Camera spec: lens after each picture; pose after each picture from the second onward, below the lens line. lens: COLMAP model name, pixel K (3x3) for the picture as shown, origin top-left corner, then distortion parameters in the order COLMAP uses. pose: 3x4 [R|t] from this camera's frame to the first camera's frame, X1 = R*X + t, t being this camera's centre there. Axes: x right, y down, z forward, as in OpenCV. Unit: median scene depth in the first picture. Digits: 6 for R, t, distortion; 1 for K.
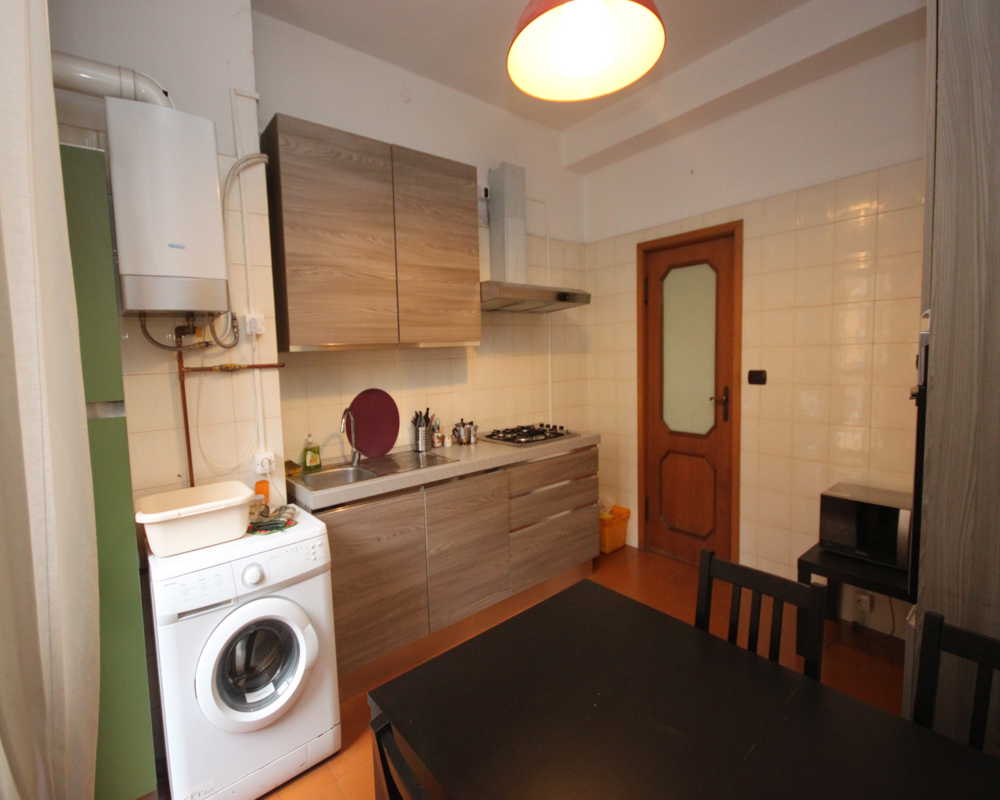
lens RADIAL K [[498.0, 0, 528.1], [0, 498.0, 380.8], [0, 0, 1]] dist [0.008680, -0.008632]
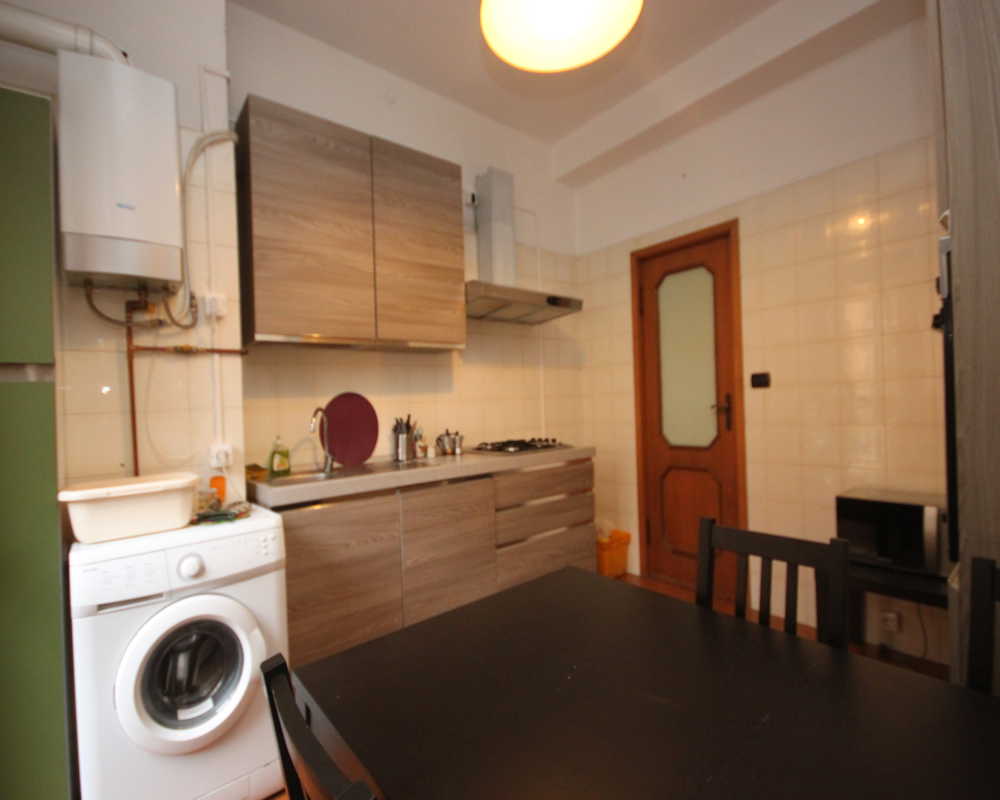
lens RADIAL K [[498.0, 0, 528.5], [0, 498.0, 399.1], [0, 0, 1]] dist [0.008680, -0.008632]
pose [[0.999927, -0.009187, -0.007819, 0.036811], [0.008556, 0.996978, -0.077217, 0.119997], [0.008505, 0.077144, 0.996984, 0.076455]]
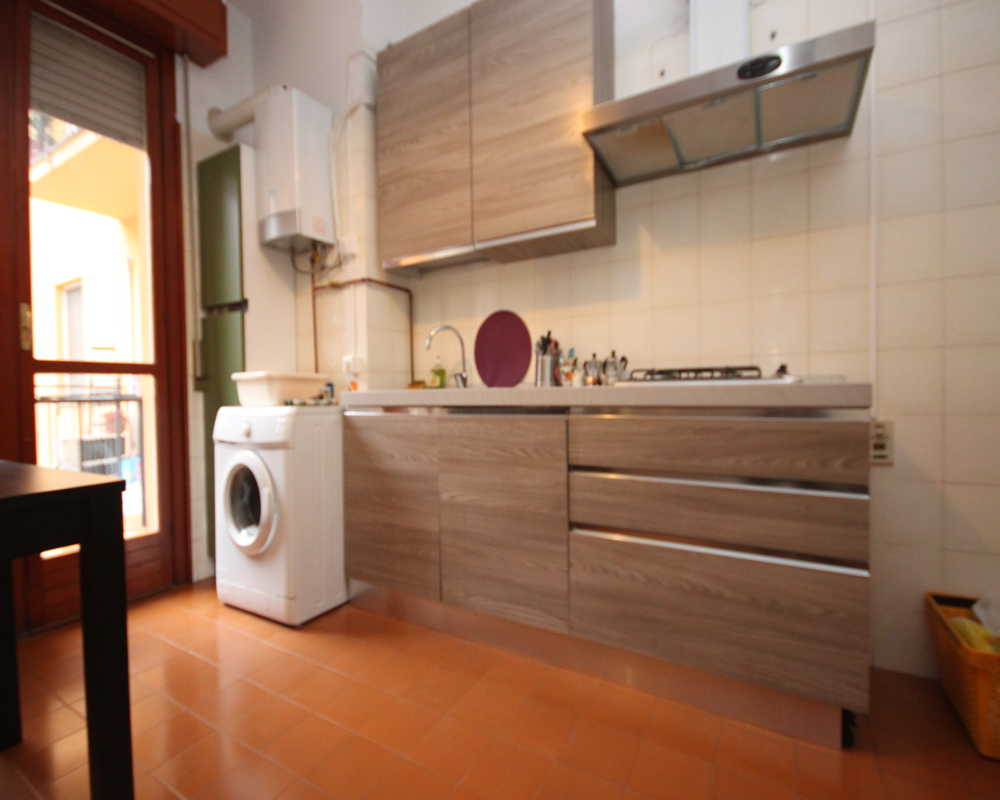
lens RADIAL K [[498.0, 0, 463.9], [0, 498.0, 390.3], [0, 0, 1]] dist [0.008680, -0.008632]
pose [[0.270915, 0.026803, -0.962230, 0.572978], [-0.060898, 0.998087, 0.010656, 0.170645], [0.960675, 0.055711, 0.272029, 0.826800]]
